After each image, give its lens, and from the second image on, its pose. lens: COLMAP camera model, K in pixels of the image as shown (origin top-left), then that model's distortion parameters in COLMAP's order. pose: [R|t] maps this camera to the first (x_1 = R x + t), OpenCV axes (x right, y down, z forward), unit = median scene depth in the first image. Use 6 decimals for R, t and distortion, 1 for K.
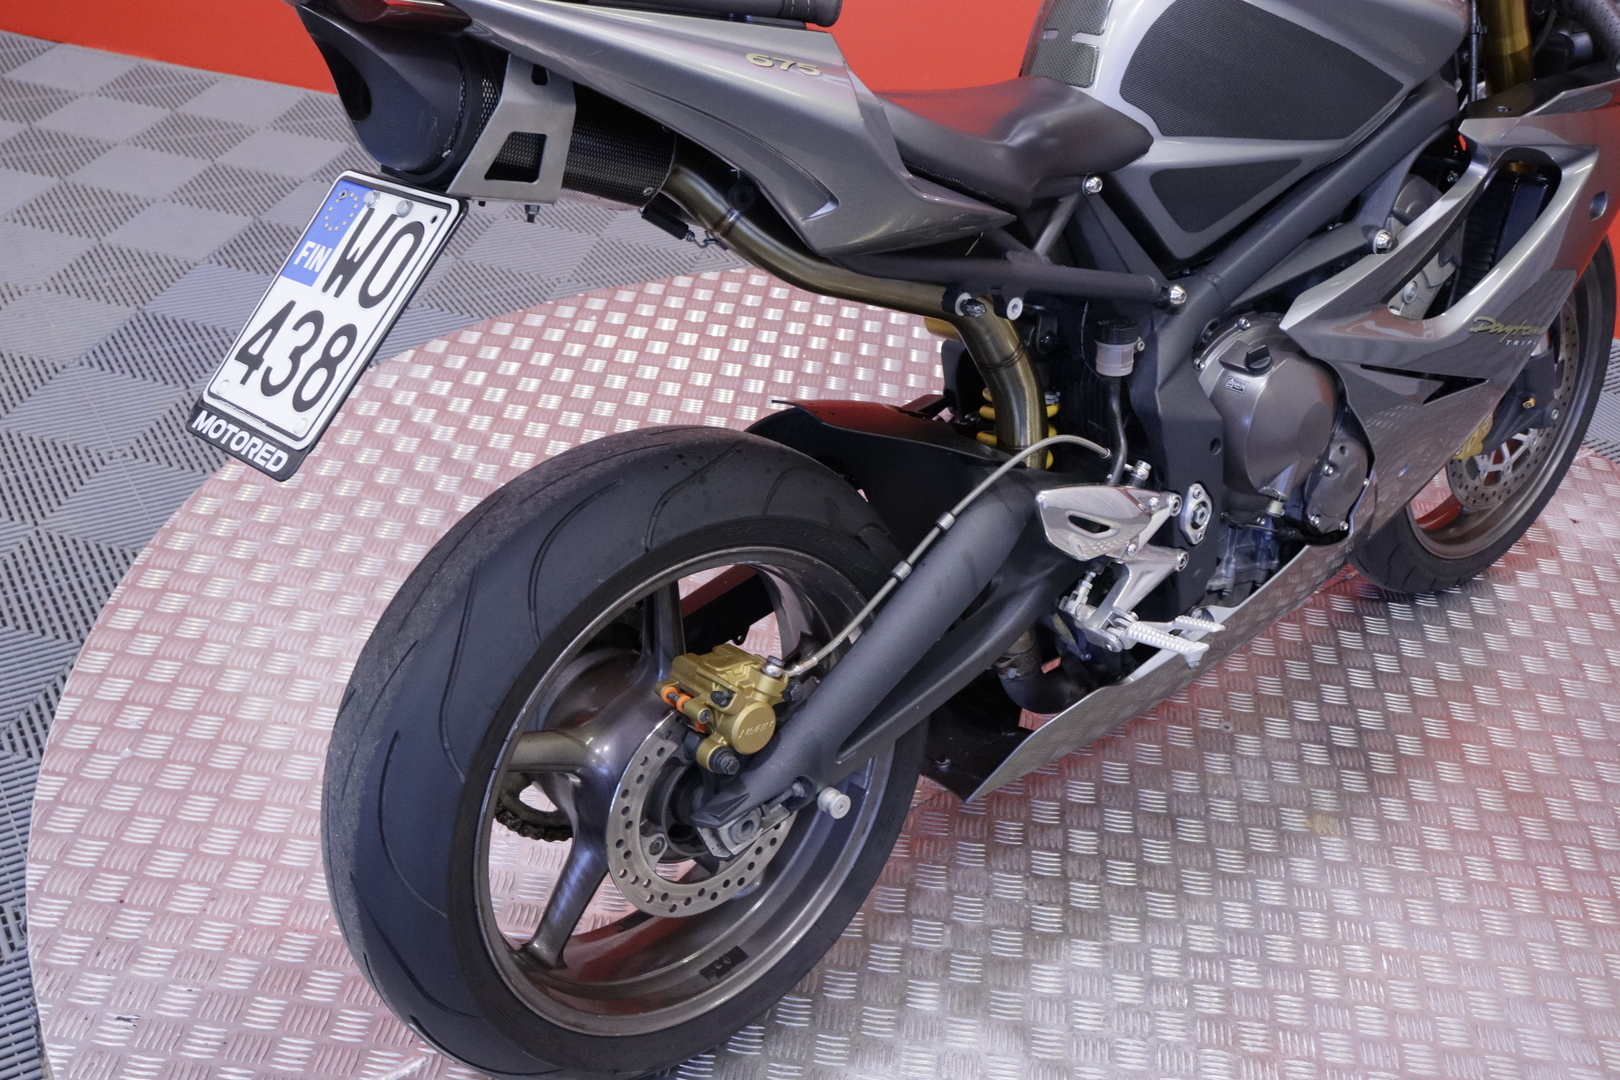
lens RADIAL K [[1679.7, 0, 810.0], [0, 1679.7, 540.0], [0, 0, 1]] dist [-0.002784, 0.004608]
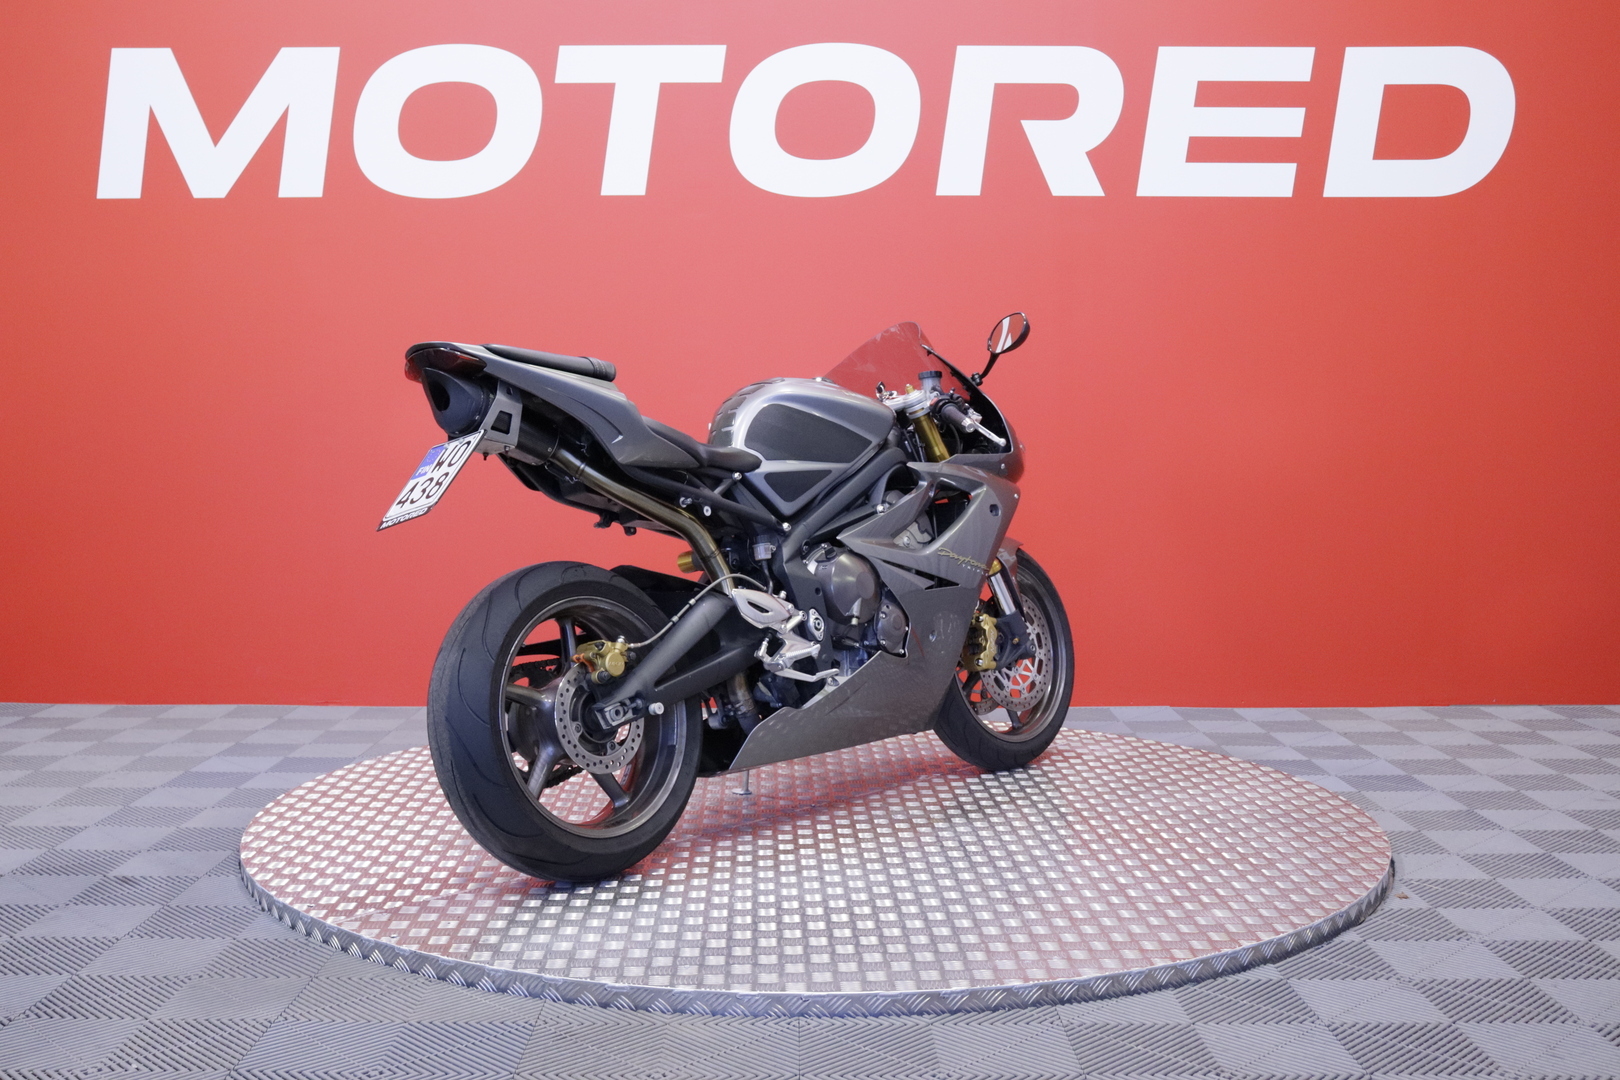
lens RADIAL K [[1679.7, 0, 810.0], [0, 1679.7, 540.0], [0, 0, 1]] dist [-0.002784, 0.004608]
pose [[0.984084, -0.118069, 0.132812, -0.049602], [0.168654, 0.856014, -0.488667, 0.992410], [-0.055993, 0.503288, 0.862302, -0.939439]]
